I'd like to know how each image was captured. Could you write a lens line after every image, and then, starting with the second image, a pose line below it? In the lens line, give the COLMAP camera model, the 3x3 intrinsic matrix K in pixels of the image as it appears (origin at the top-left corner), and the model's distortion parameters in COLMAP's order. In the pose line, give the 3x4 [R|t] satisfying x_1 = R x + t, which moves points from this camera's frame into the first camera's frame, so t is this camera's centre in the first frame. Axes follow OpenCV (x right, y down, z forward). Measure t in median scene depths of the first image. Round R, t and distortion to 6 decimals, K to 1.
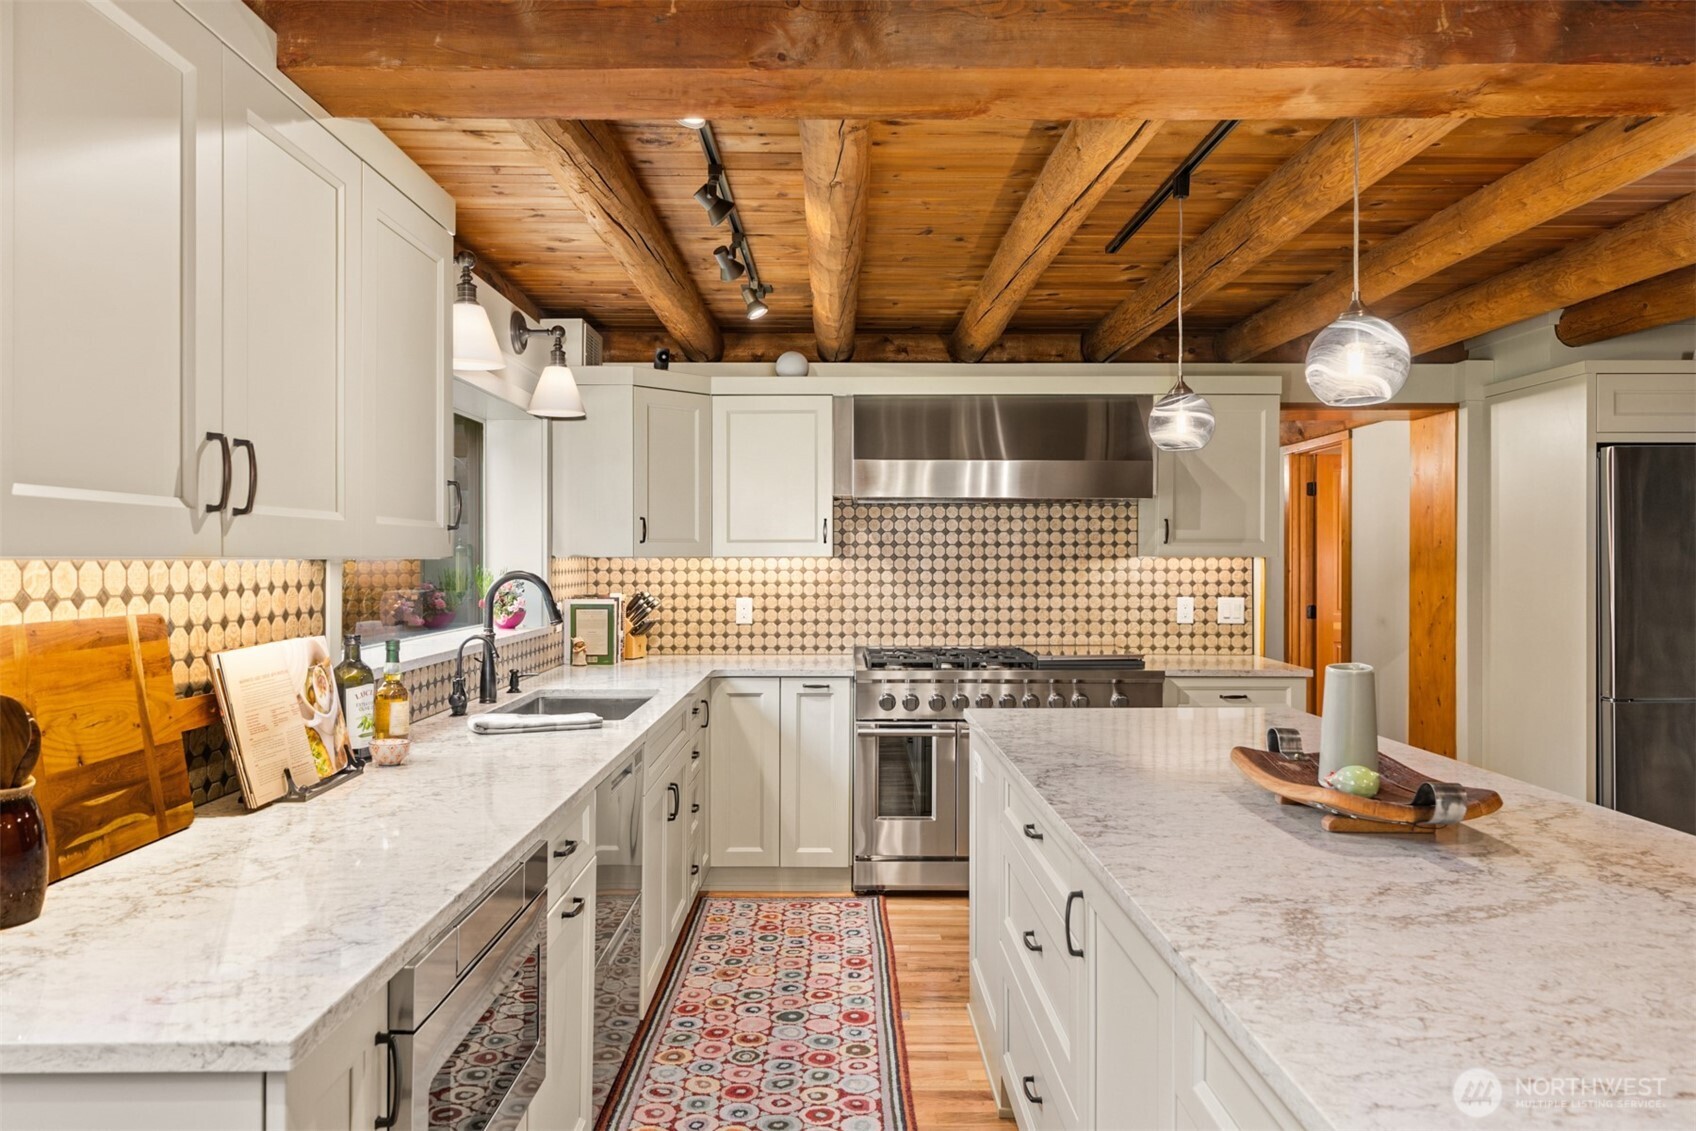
lens RADIAL K [[1108.0, 0, 873.4], [0, 1108.0, 541.5], [0, 0, 1]] dist [0.005618, -0.006565]
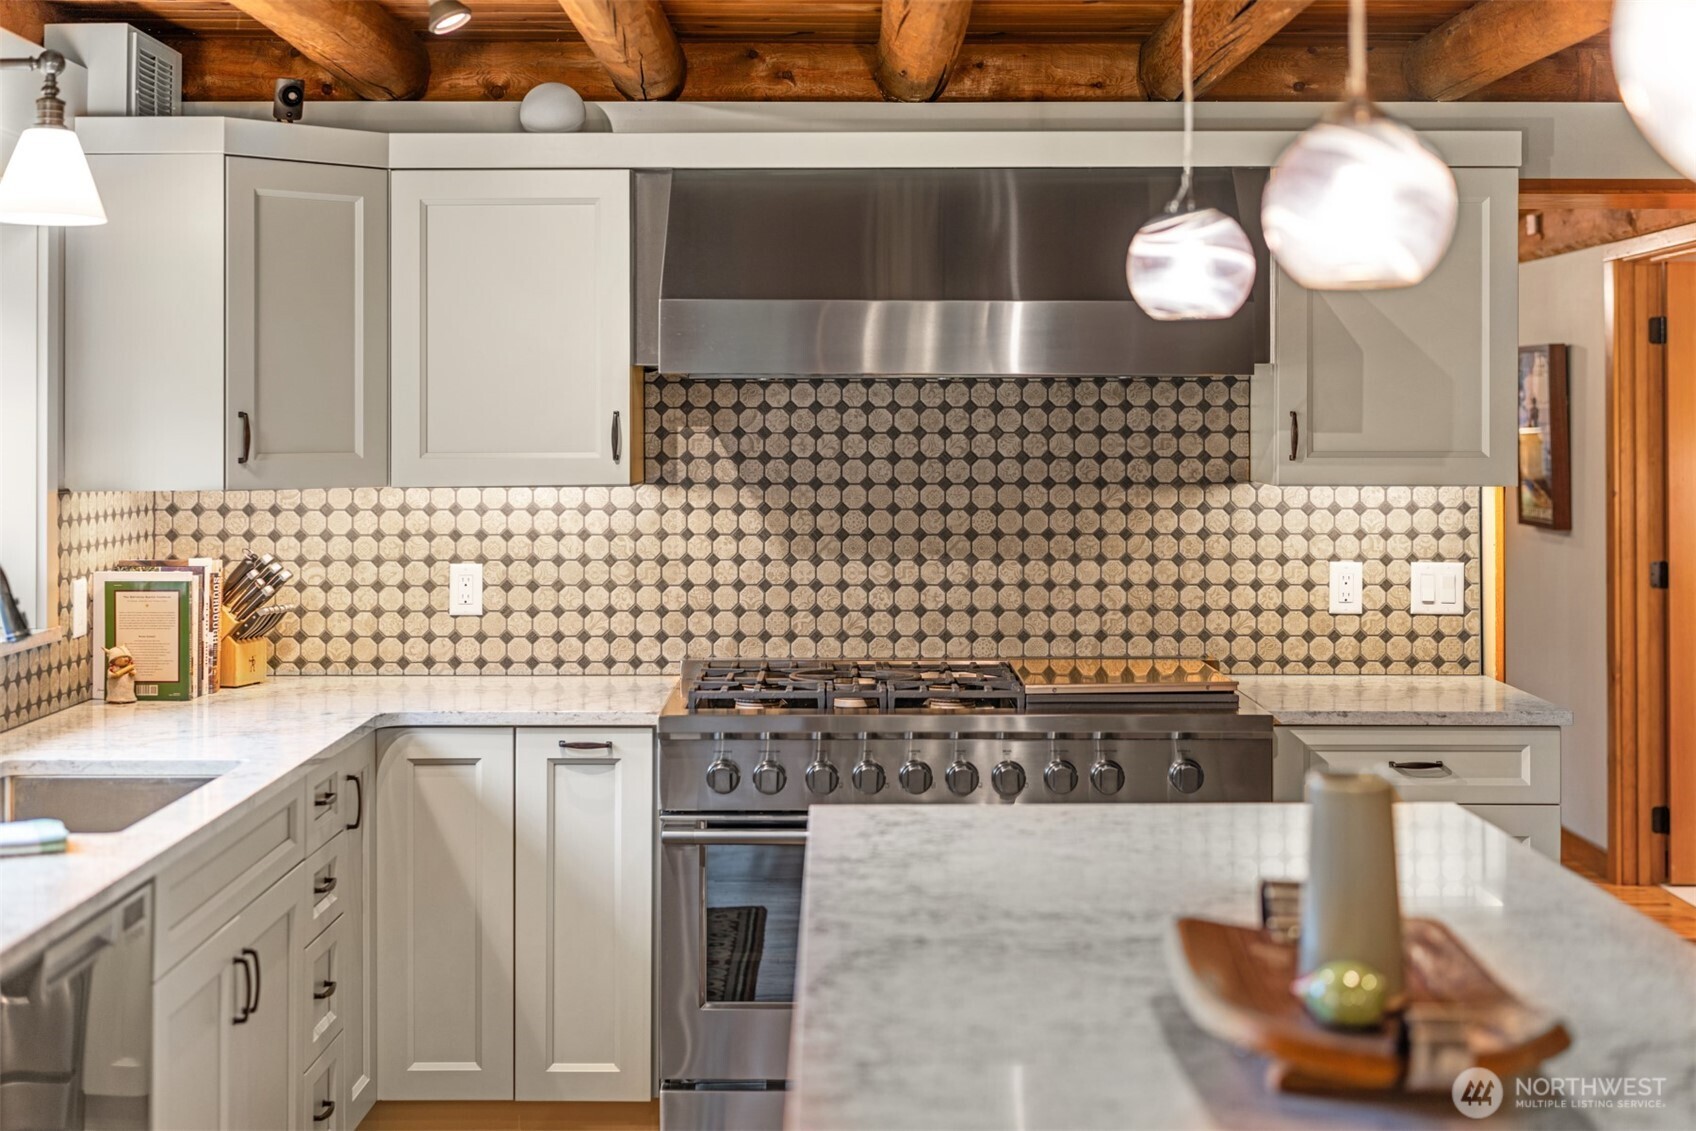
lens RADIAL K [[2255.8, 0, 904.9], [0, 2255.8, 371.7], [0, 0, 1]] dist [0.002713, 0.000000]
pose [[0.999994, 0.002364, -0.002508, 0.086704], [-0.002386, 0.999957, -0.008941, -0.028344], [0.002487, 0.008947, 0.999957, -0.033028]]
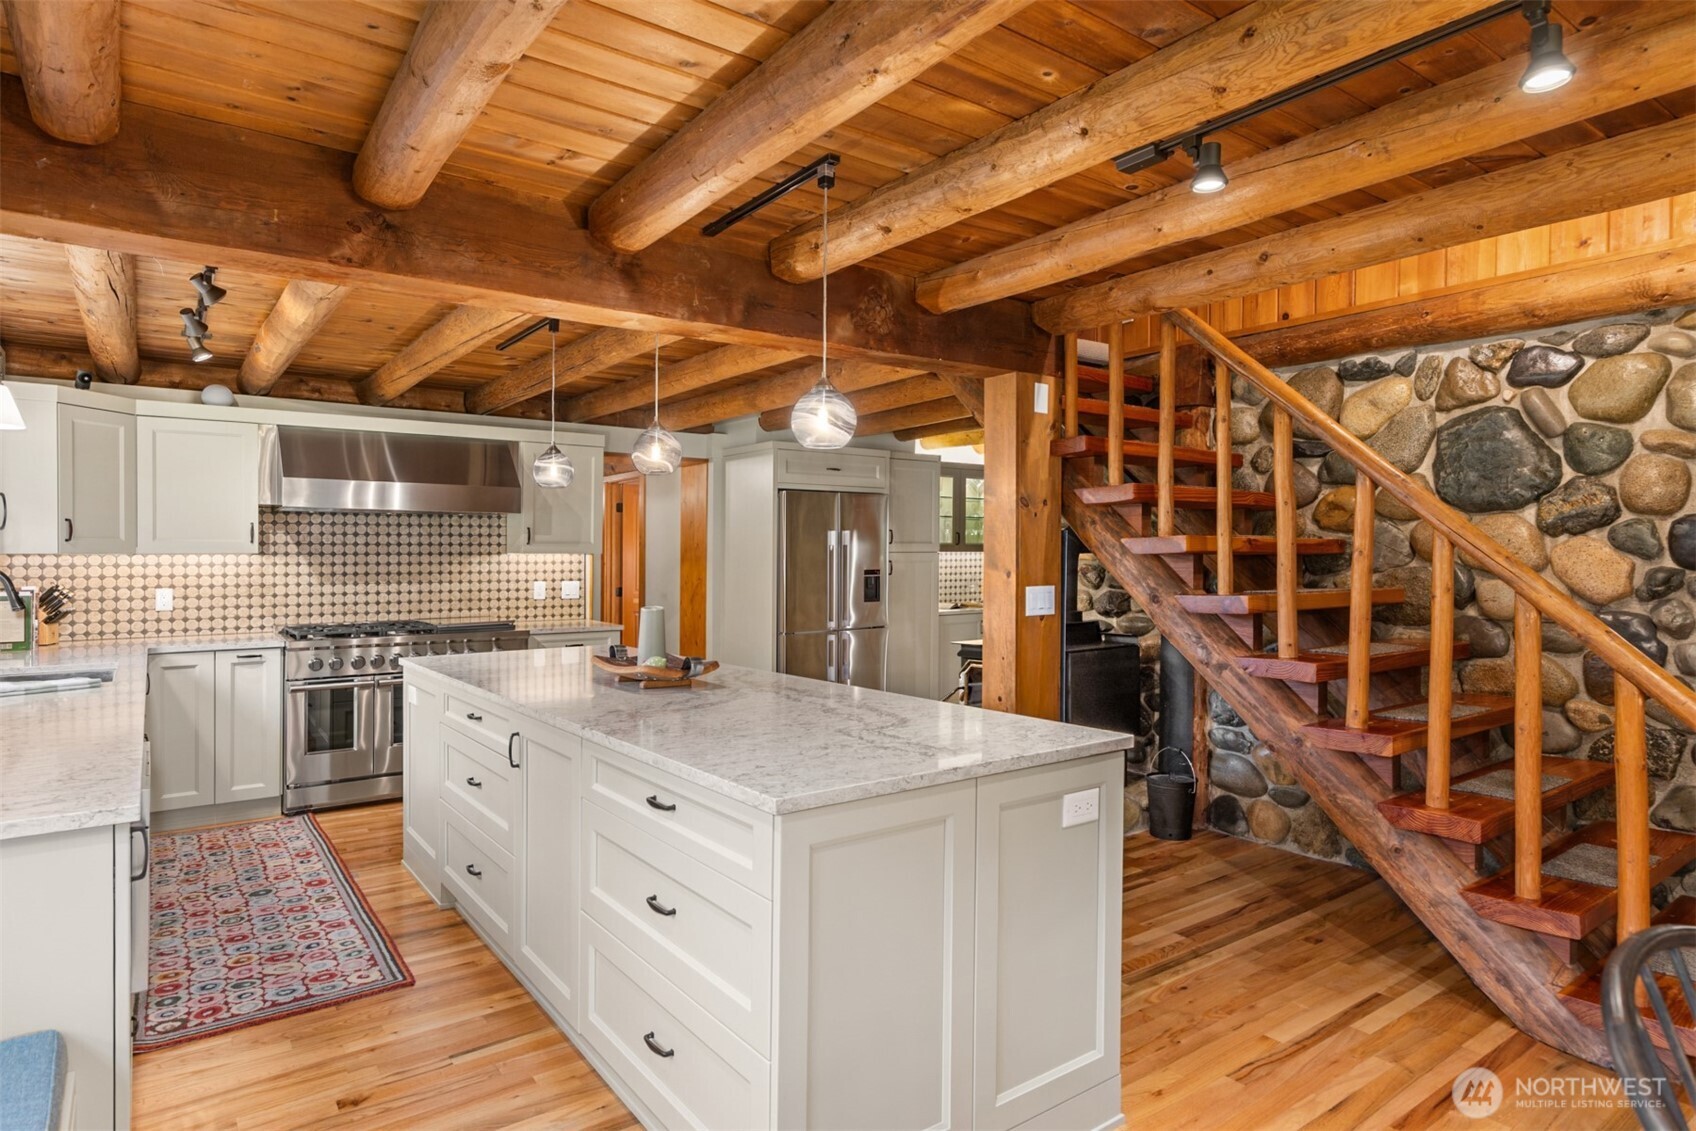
lens RADIAL K [[900.7, 0, 811.8], [0, 900.7, 555.7], [0, 0, 1]] dist [0.025620, -0.003283]
pose [[0.828111, -0.001815, 0.560561, -0.089811], [-0.006080, 0.999907, 0.012219, 0.000031], [-0.560531, -0.013527, 0.828023, -0.185140]]
